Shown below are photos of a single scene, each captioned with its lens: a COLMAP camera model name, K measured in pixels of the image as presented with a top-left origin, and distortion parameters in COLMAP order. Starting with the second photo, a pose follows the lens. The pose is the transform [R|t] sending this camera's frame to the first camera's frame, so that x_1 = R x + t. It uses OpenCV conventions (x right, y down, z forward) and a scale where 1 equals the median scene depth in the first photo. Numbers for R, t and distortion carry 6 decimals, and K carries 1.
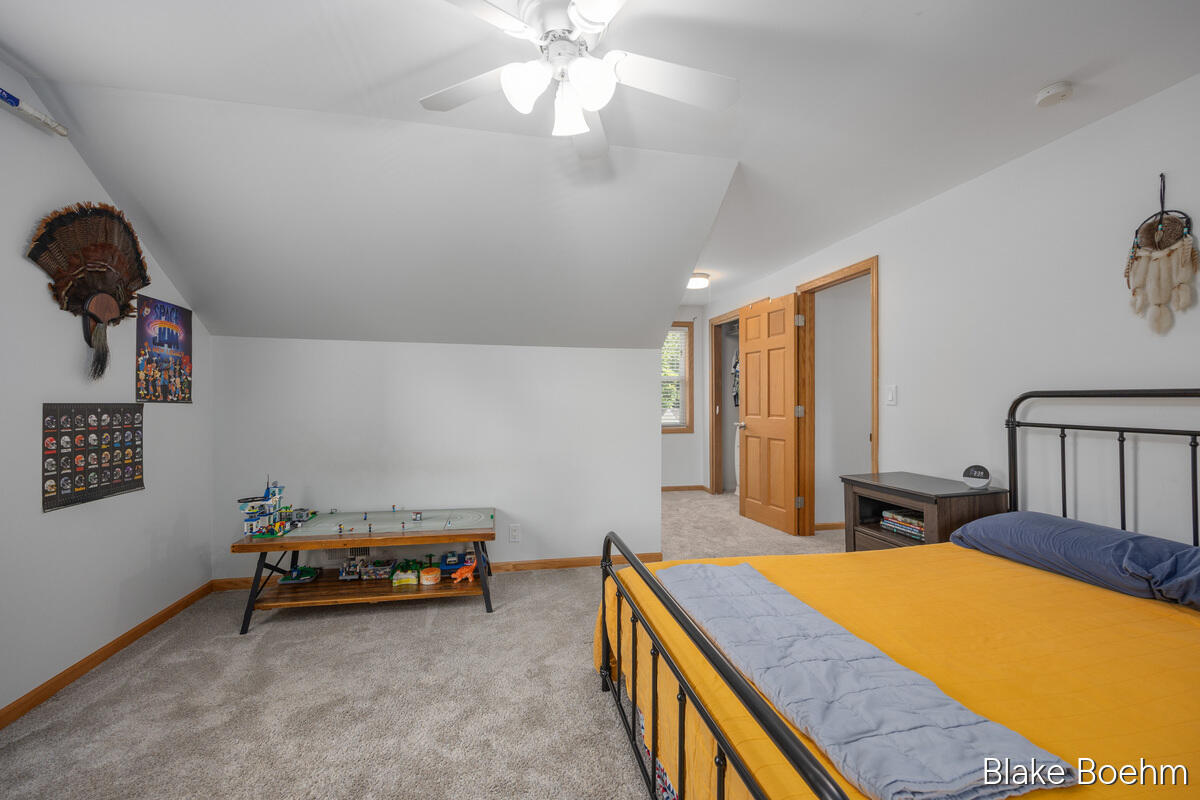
lens RADIAL K [[489.7, 0, 603.2], [0, 489.7, 396.0], [0, 0, 1]] dist [0.000541, 0.000235]
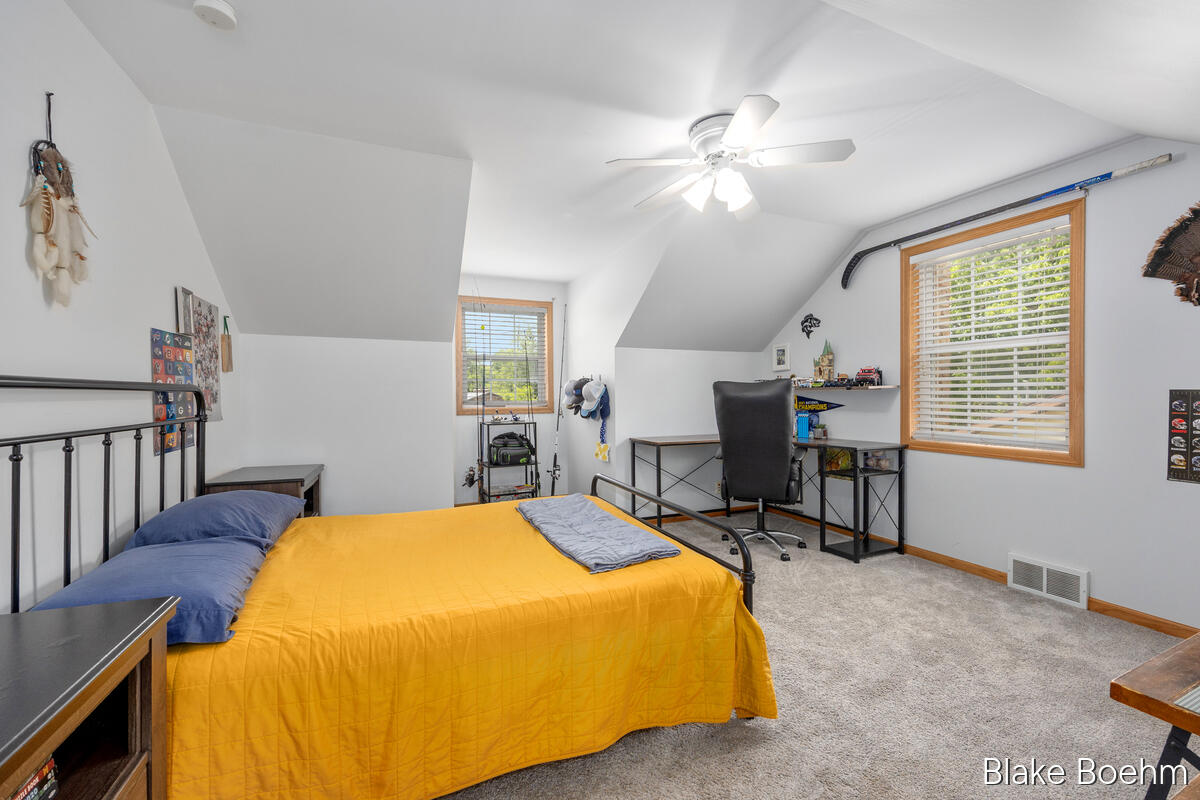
lens RADIAL K [[489.7, 0, 603.2], [0, 489.7, 396.0], [0, 0, 1]] dist [0.000541, 0.000235]
pose [[-0.980908, 0.007742, -0.194319, 0.432697], [0.008179, 0.999966, -0.001446, 0.019298], [0.194301, -0.003008, -0.980937, 1.795484]]
